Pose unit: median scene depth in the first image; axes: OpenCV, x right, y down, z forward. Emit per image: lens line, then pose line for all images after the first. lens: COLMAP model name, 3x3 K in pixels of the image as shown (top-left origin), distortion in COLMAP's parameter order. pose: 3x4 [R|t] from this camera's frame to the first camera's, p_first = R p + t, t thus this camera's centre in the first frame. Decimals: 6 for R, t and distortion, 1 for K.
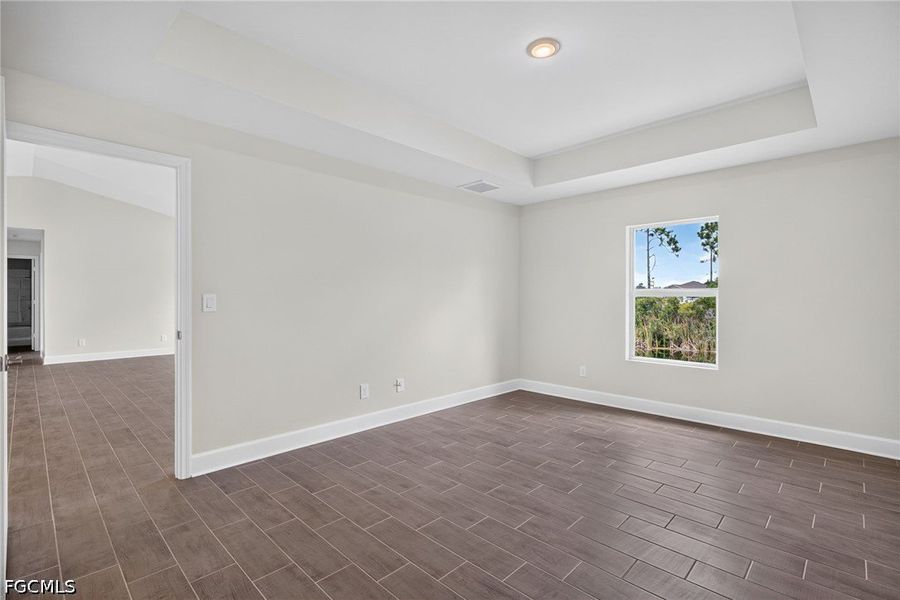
lens RADIAL K [[421.0, 0, 455.7], [0, 421.0, 299.4], [0, 0, 1]] dist [-0.001247, -0.000104]
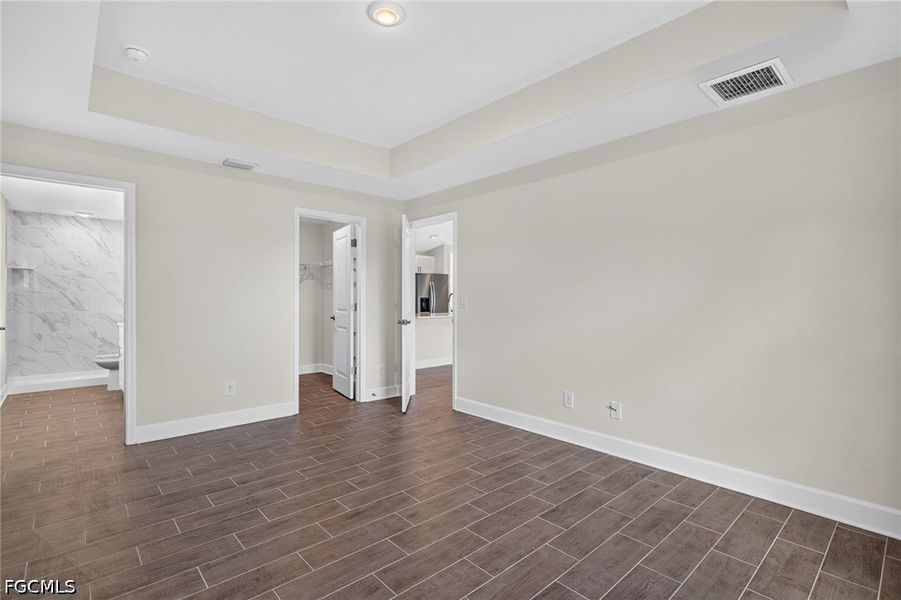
lens RADIAL K [[418.4, 0, 450.5], [0, 418.4, 300.0], [0, 0, 1]] dist [0.000898, 0.000186]
pose [[-0.067072, -0.001646, -0.997747, 0.873060], [-0.007219, 0.999973, -0.001164, -0.001184], [0.997722, 0.007125, -0.067082, 0.958692]]
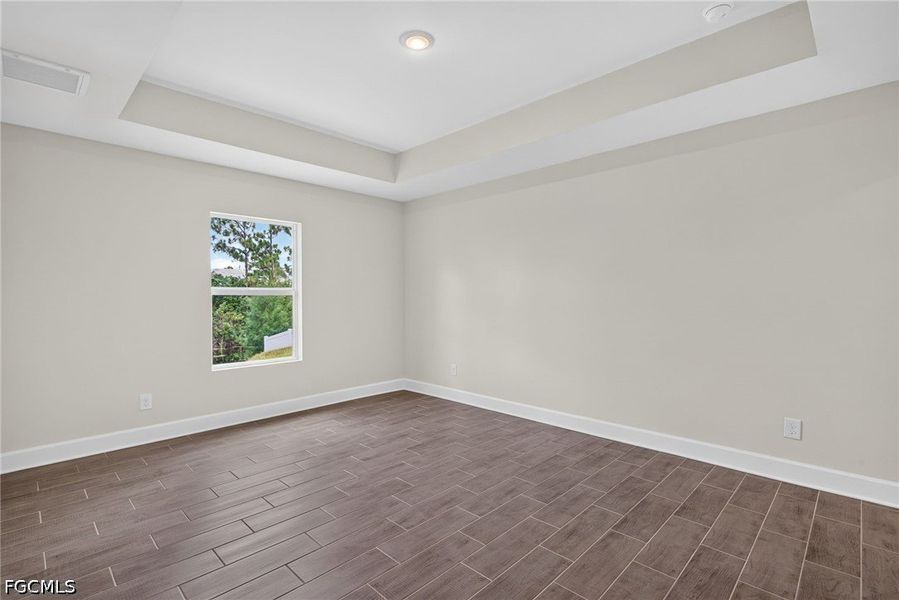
lens RADIAL K [[420.5, 0, 455.2], [0, 420.5, 299.4], [0, 0, 1]] dist [-0.001247, -0.000104]
pose [[-0.002441, -0.010099, 0.999946, -0.617371], [0.008919, 0.999909, 0.010121, -0.004387], [-0.999957, 0.008943, -0.002350, 0.731441]]
